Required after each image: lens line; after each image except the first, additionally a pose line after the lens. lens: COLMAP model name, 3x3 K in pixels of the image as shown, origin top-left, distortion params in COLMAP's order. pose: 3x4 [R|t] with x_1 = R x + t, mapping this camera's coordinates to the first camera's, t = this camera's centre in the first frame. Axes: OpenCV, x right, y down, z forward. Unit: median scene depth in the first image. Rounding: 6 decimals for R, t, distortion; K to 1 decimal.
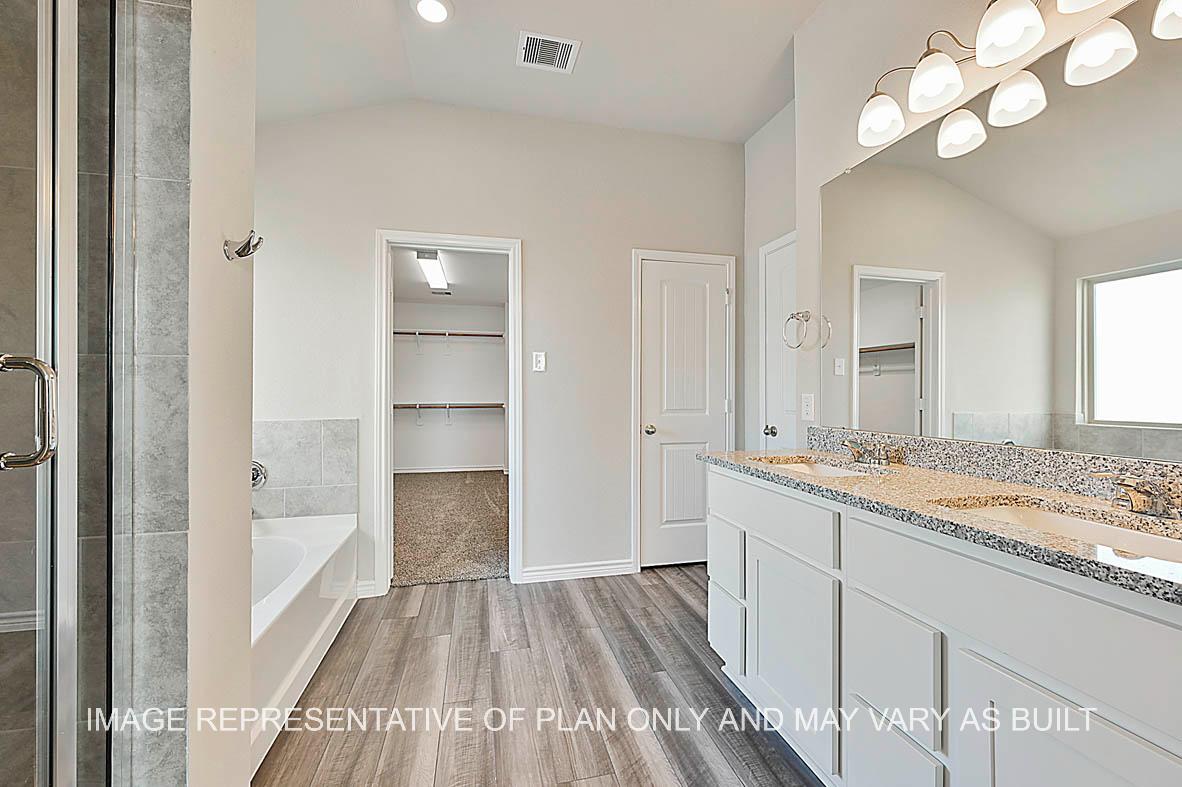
lens RADIAL K [[478.1, 0, 587.2], [0, 478.1, 390.3], [0, 0, 1]] dist [0.000035, 0.000073]
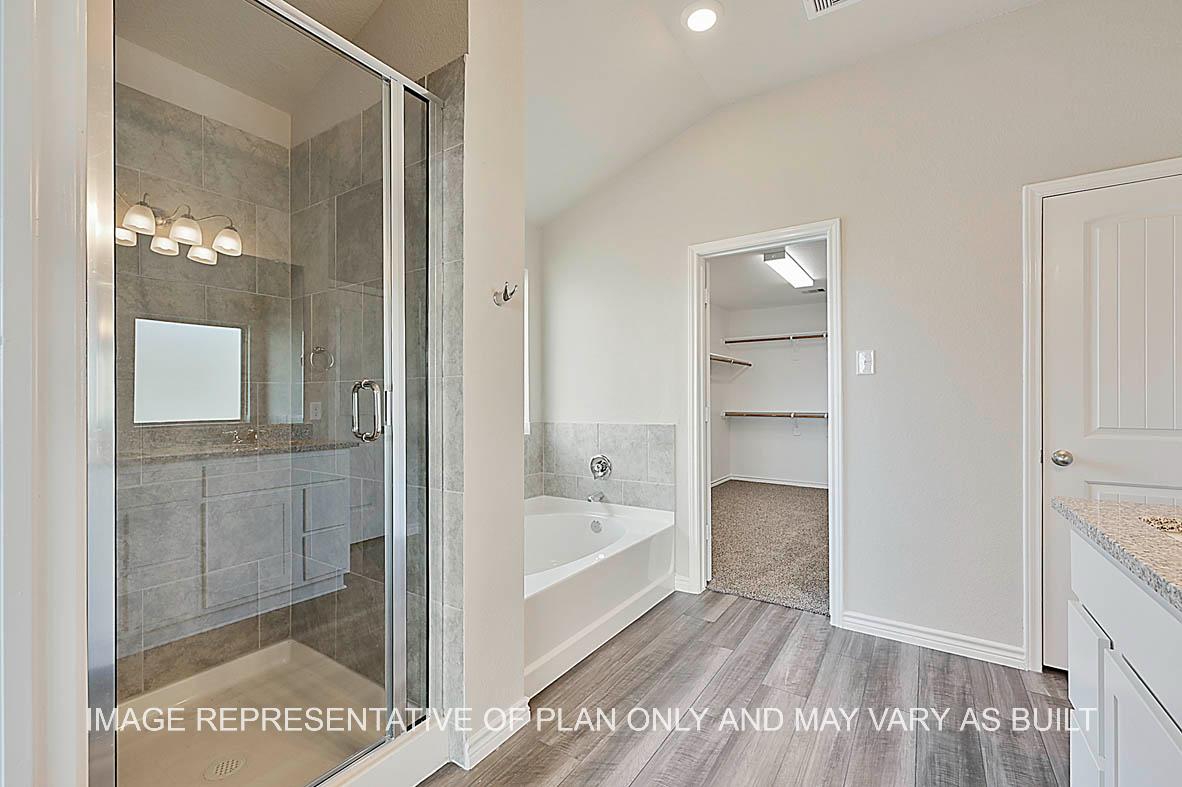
lens RADIAL K [[500.7, 0, 587.3], [0, 500.7, 399.9], [0, 0, 1]] dist [0.004545, 0.000059]
pose [[0.682157, -0.000317, -0.731206, 0.215719], [0.003238, 0.999991, 0.002588, 0.000277], [0.731199, -0.004133, 0.682152, 0.079971]]
